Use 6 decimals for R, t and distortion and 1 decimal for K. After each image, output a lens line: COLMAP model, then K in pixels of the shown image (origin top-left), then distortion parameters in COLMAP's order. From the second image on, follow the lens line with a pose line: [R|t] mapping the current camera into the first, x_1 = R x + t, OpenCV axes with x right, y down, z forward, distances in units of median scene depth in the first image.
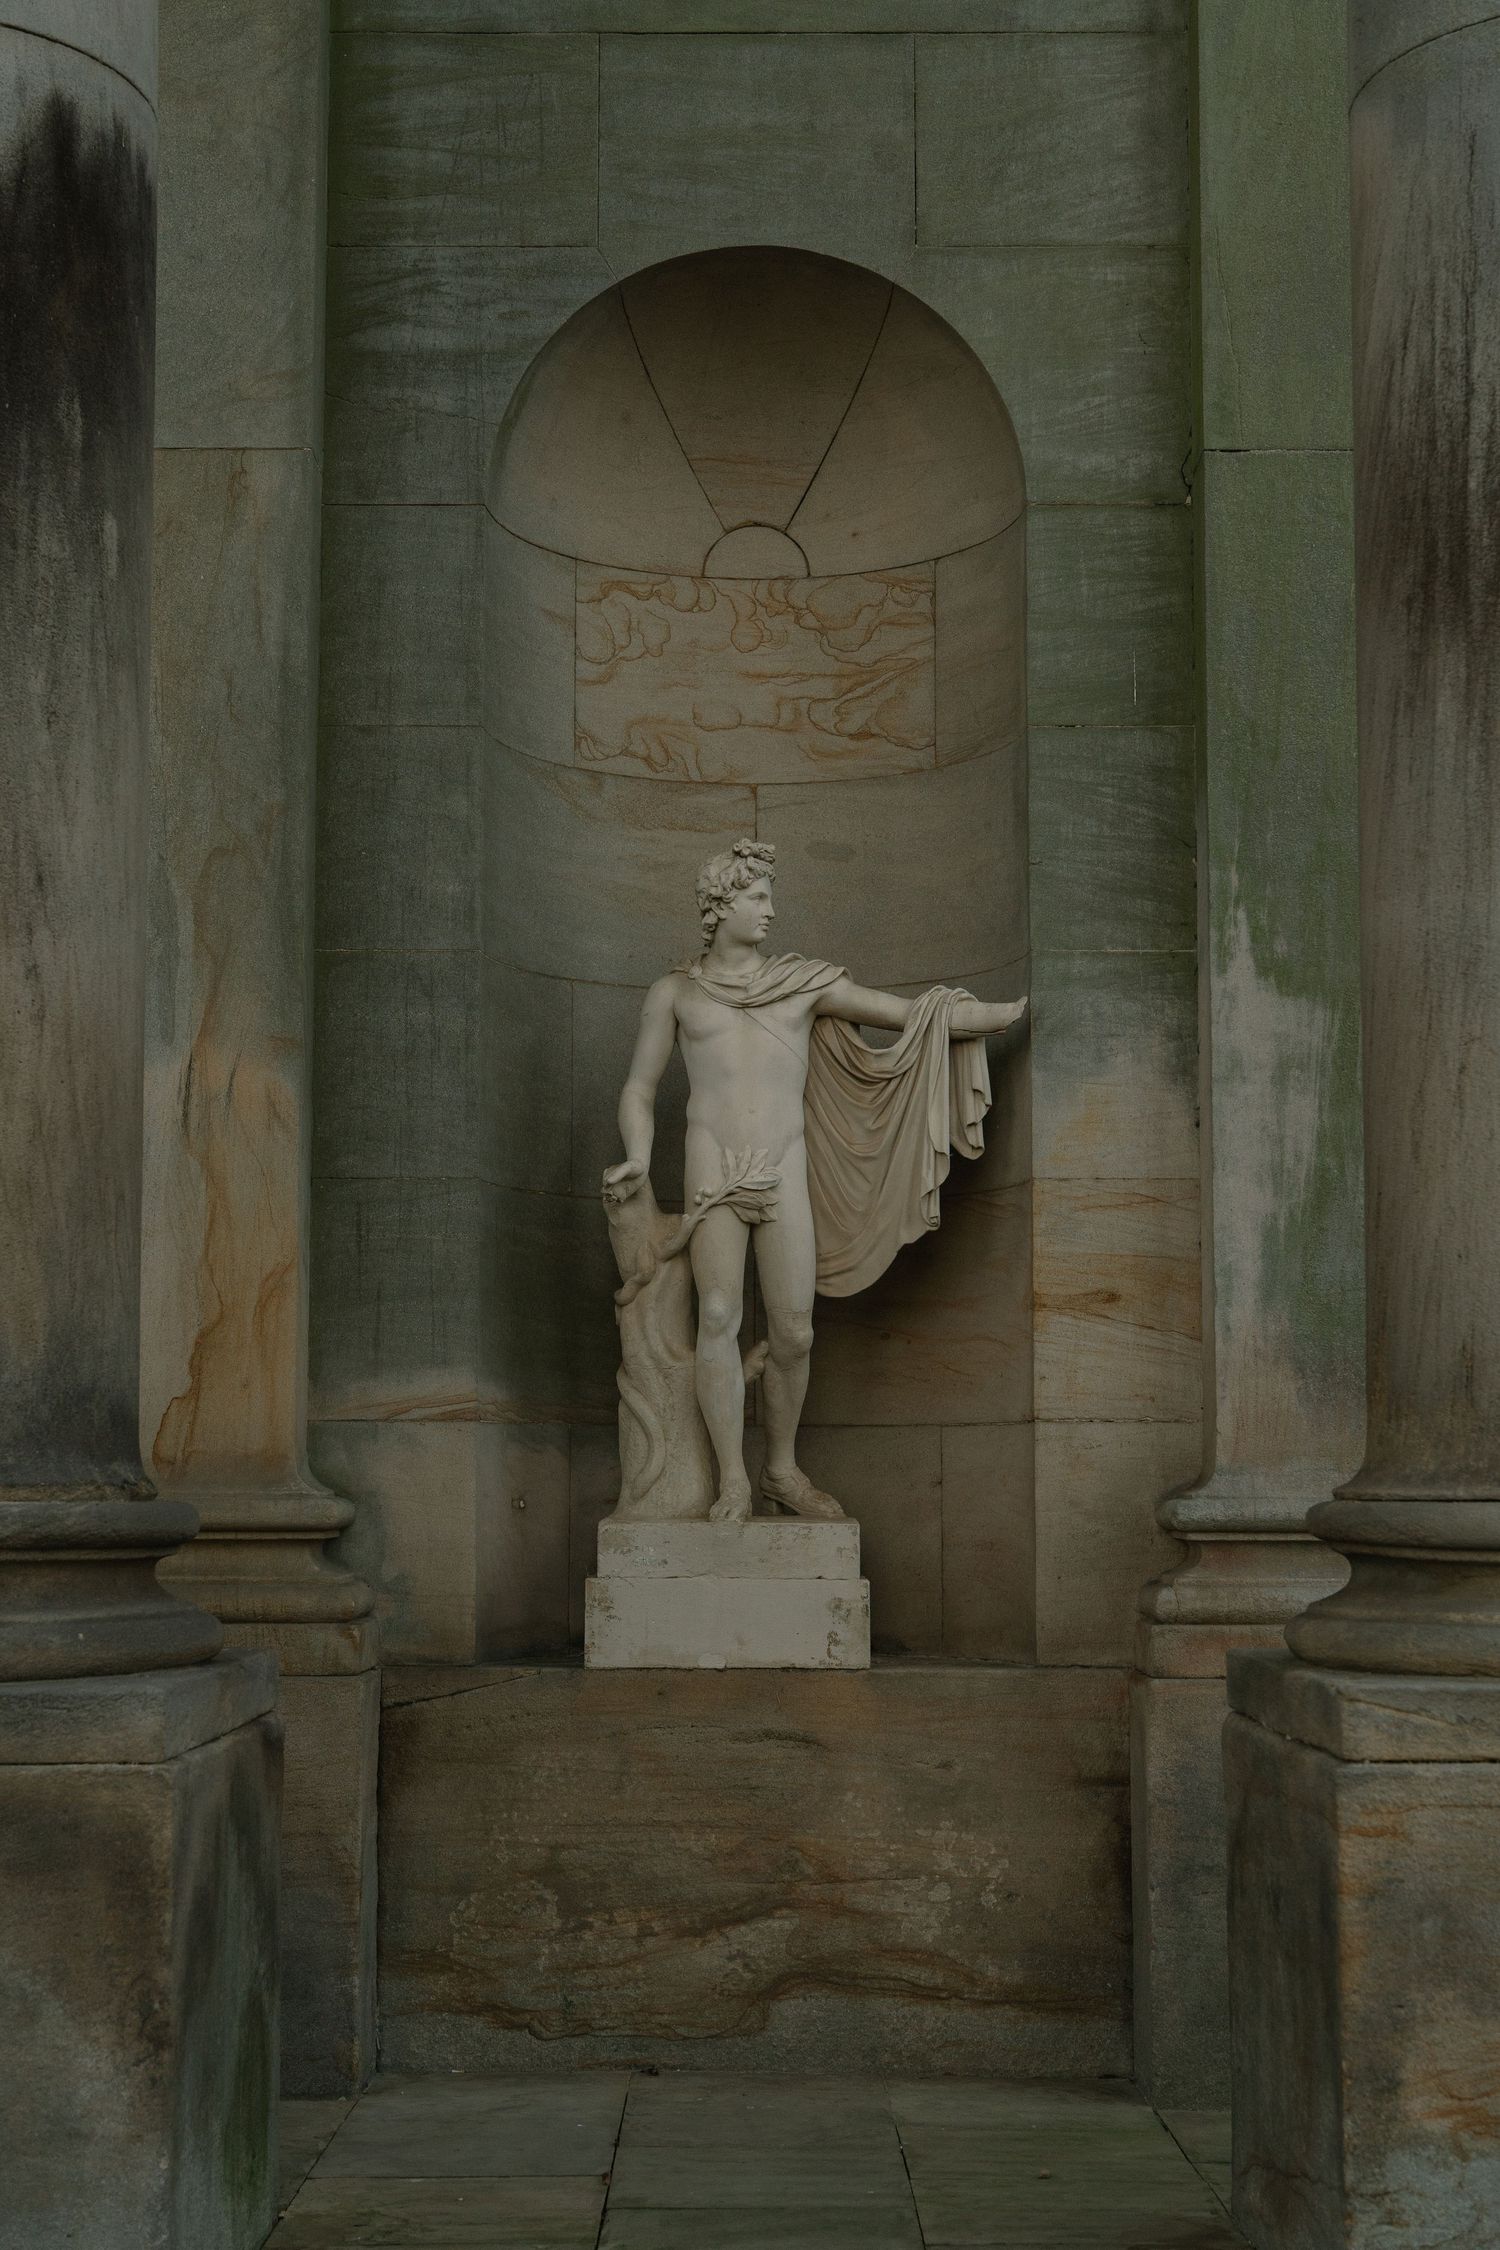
lens RADIAL K [[3239.7, 0, 750.0], [0, 3239.7, 1125.0], [0, 0, 1]] dist [0.008370, 0.000873]
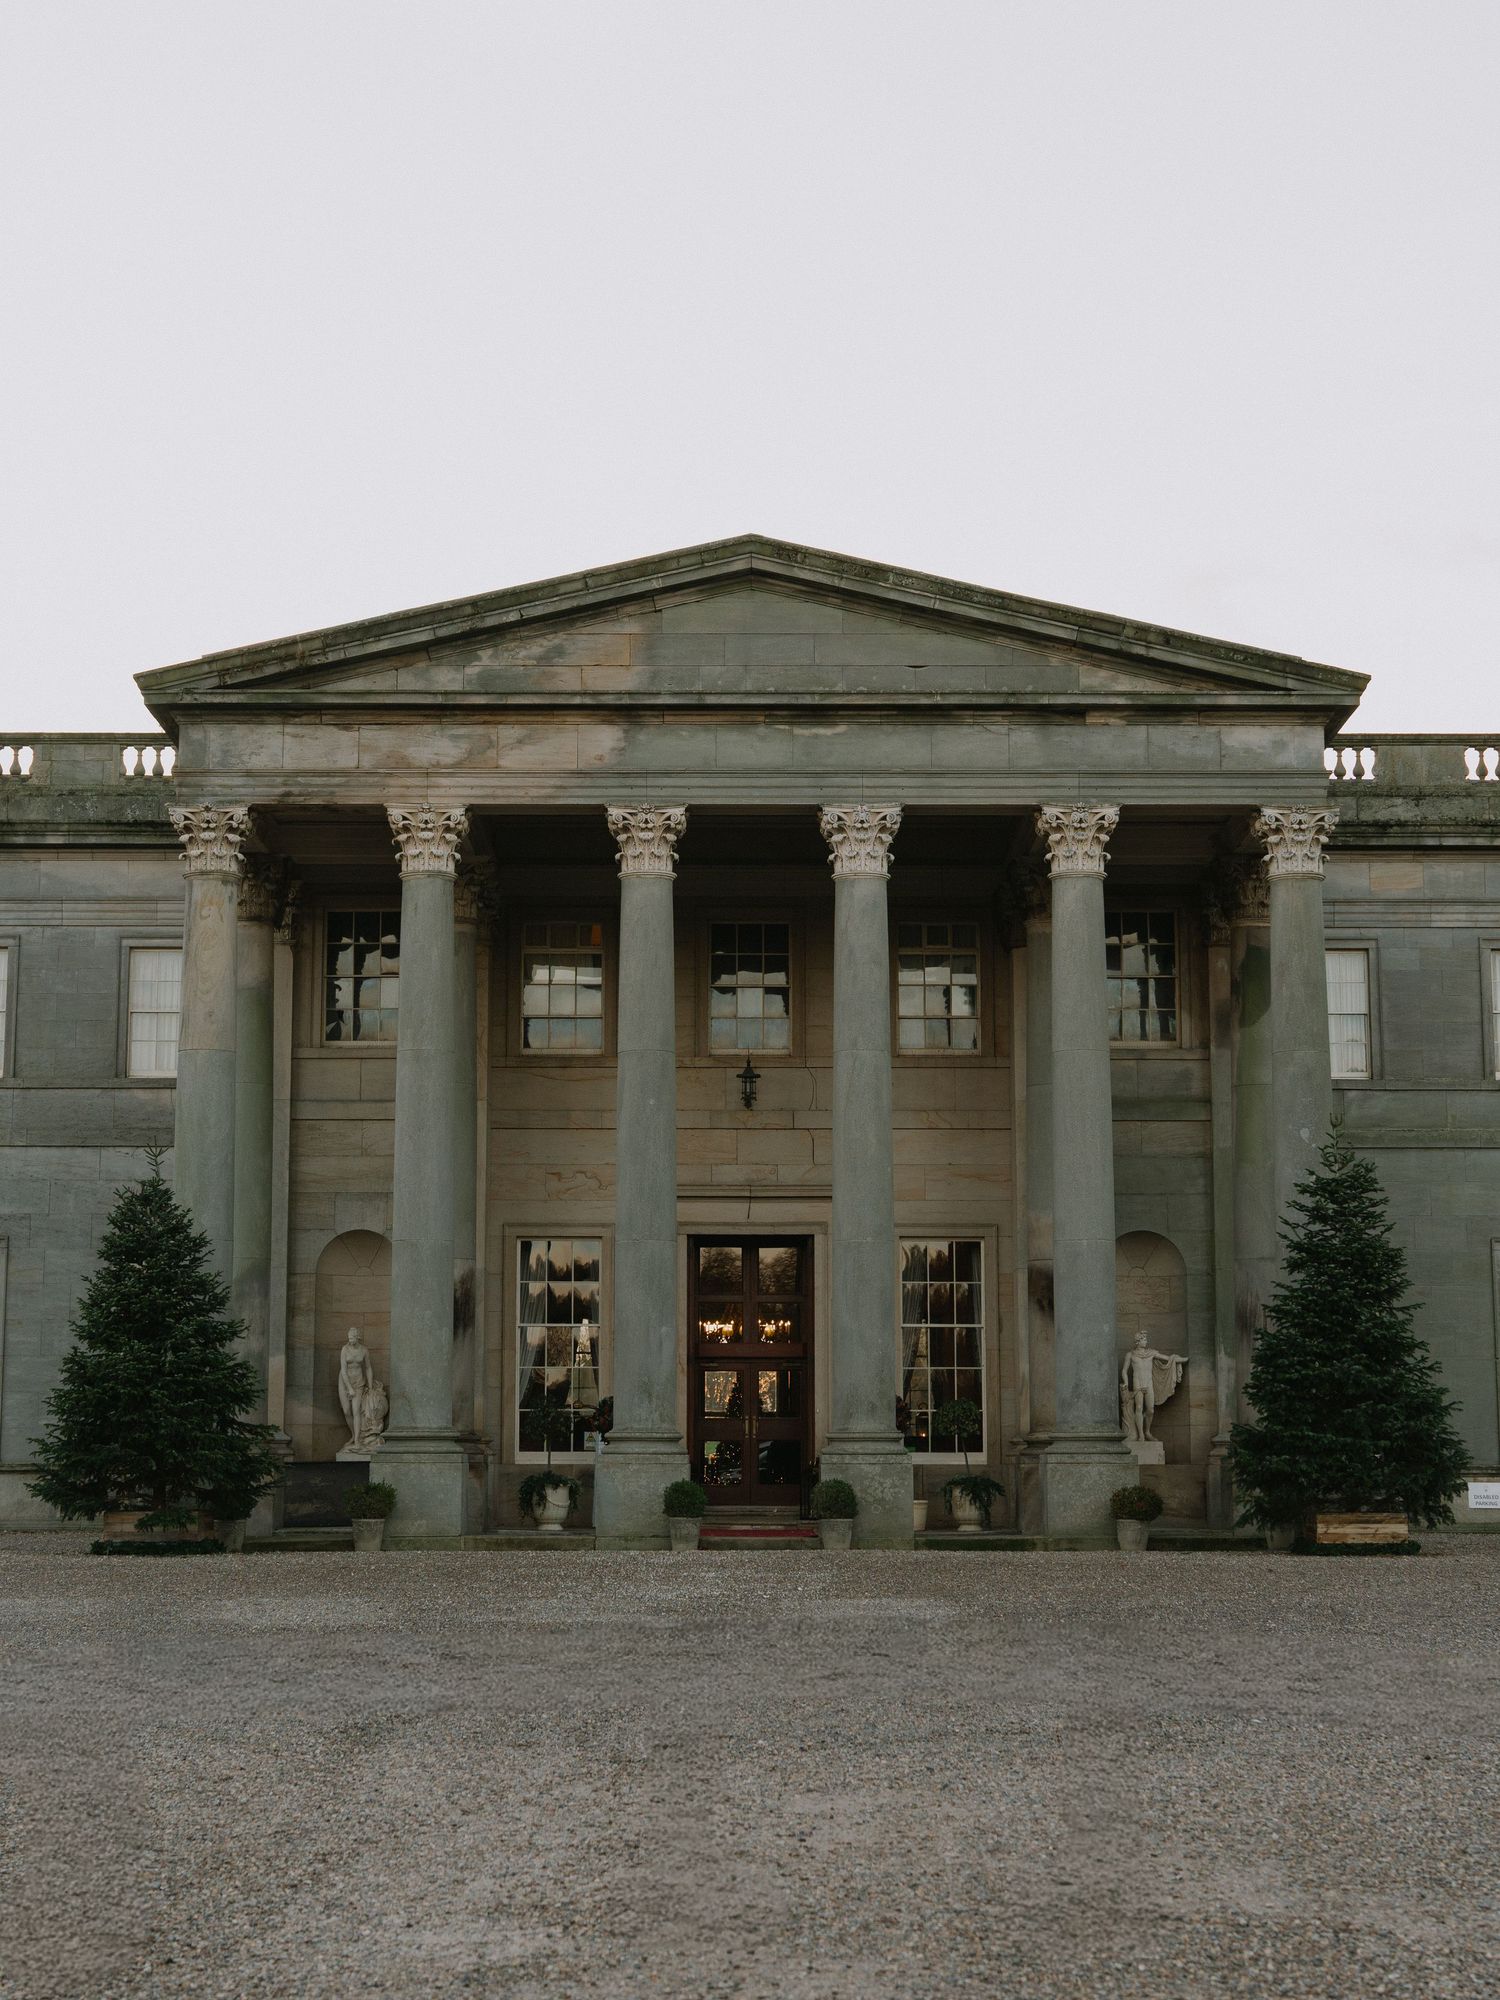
lens RADIAL K [[3134.8, 0, 750.0], [0, 3134.8, 1000.0], [0, 0, 1]] dist [0.006506, 0.029584]
pose [[0.999973, -0.004486, -0.005901, -0.718413], [0.004320, 0.999606, -0.027730, -0.561743], [0.006023, 0.027704, 0.999598, -5.052033]]
